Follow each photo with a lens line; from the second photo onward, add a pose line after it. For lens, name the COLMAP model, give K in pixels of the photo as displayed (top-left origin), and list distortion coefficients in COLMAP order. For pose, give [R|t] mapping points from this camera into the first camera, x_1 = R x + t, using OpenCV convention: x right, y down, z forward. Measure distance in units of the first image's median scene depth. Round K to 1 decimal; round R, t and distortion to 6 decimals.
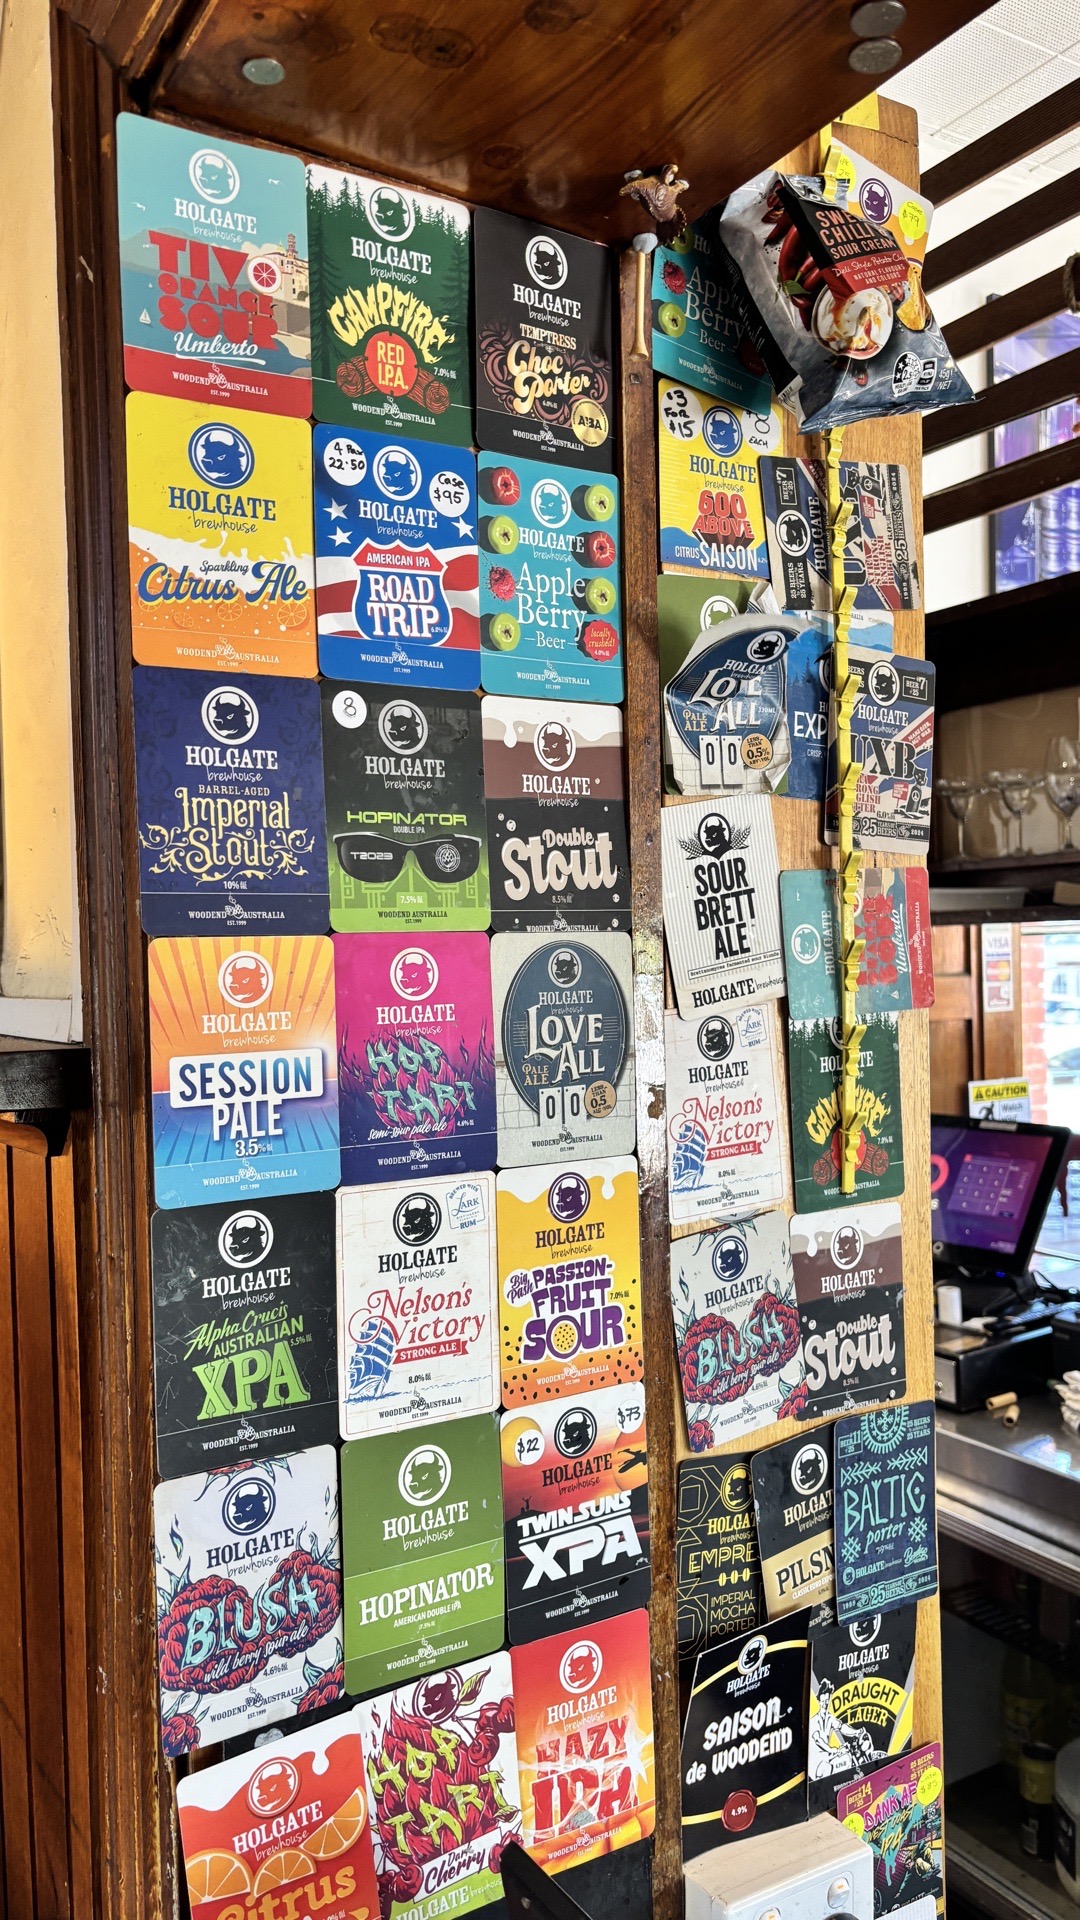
lens RADIAL K [[1444.4, 0, 535.8], [0, 1444.4, 965.2], [0, 0, 1]] dist [0.050117, -0.048804]
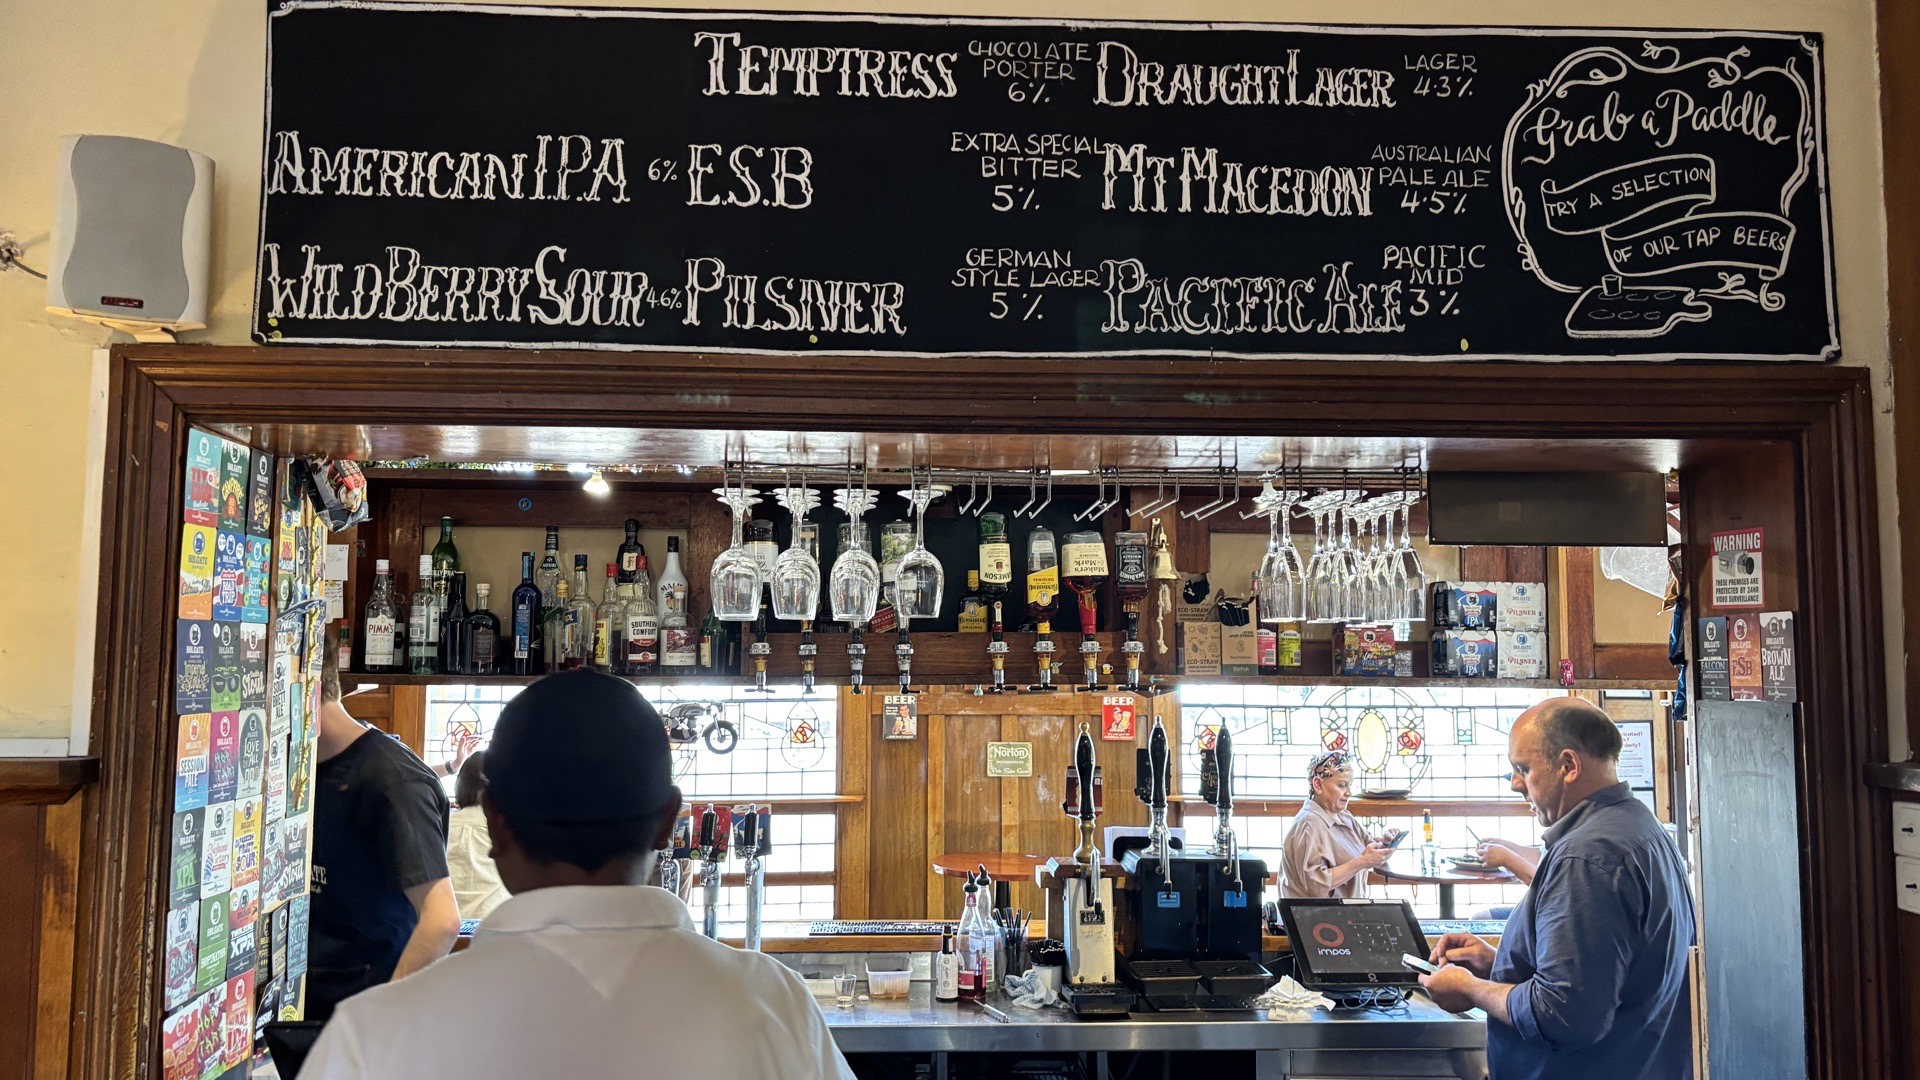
lens RADIAL K [[1444.4, 0, 949.4], [0, 1444.4, 538.8], [0, 0, 1]] dist [0.050117, -0.048804]
pose [[0.467766, 0.101623, 0.877991, -1.843622], [-0.005135, 0.993664, -0.112276, -0.042652], [-0.883838, 0.048011, 0.465324, -1.466428]]
